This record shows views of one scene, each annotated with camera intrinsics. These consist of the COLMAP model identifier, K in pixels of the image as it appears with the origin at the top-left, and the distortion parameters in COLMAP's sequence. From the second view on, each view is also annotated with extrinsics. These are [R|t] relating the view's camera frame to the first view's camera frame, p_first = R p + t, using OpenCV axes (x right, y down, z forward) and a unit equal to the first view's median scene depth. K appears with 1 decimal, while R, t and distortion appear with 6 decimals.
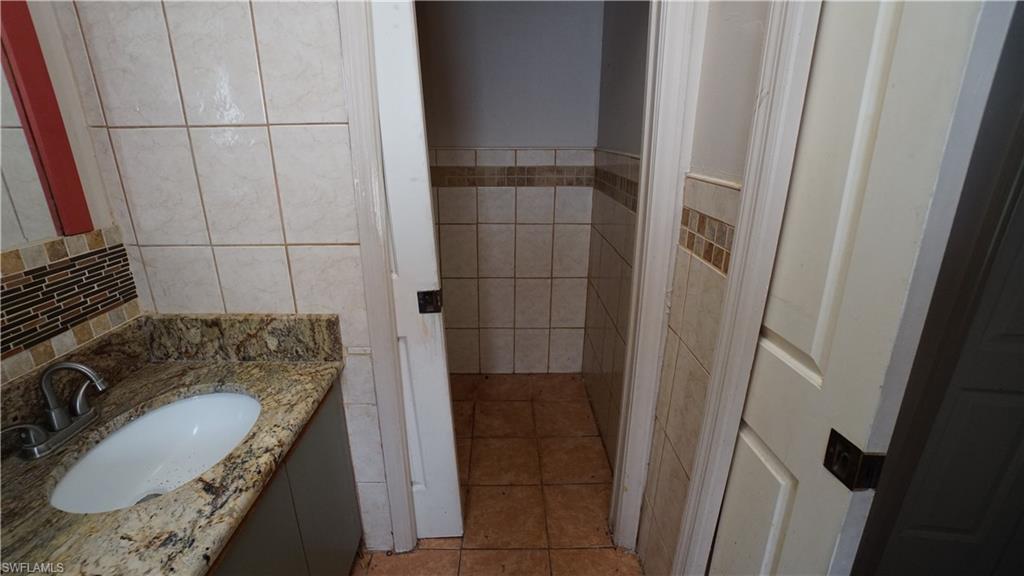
lens RADIAL K [[453.8, 0, 512.0], [0, 453.8, 288.0], [0, 0, 1]] dist [-0.064808, 0.018000]
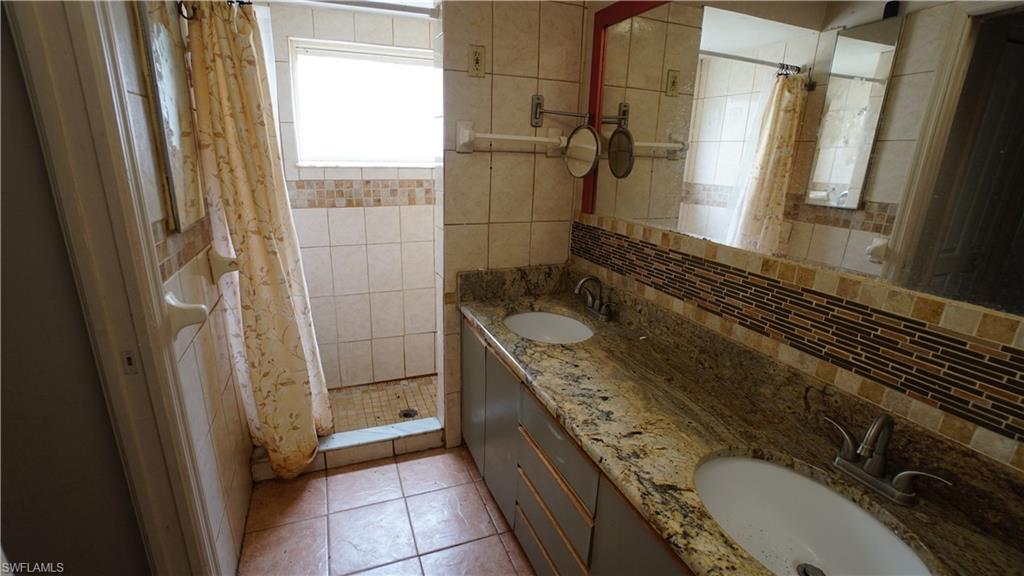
lens RADIAL K [[453.8, 0, 512.0], [0, 453.8, 288.0], [0, 0, 1]] dist [-0.064808, 0.018000]
pose [[-0.938419, 0.062400, -0.339816, 0.026587], [-0.140378, 0.829848, 0.540043, -0.443164], [0.315695, 0.554490, -0.769986, 1.277393]]
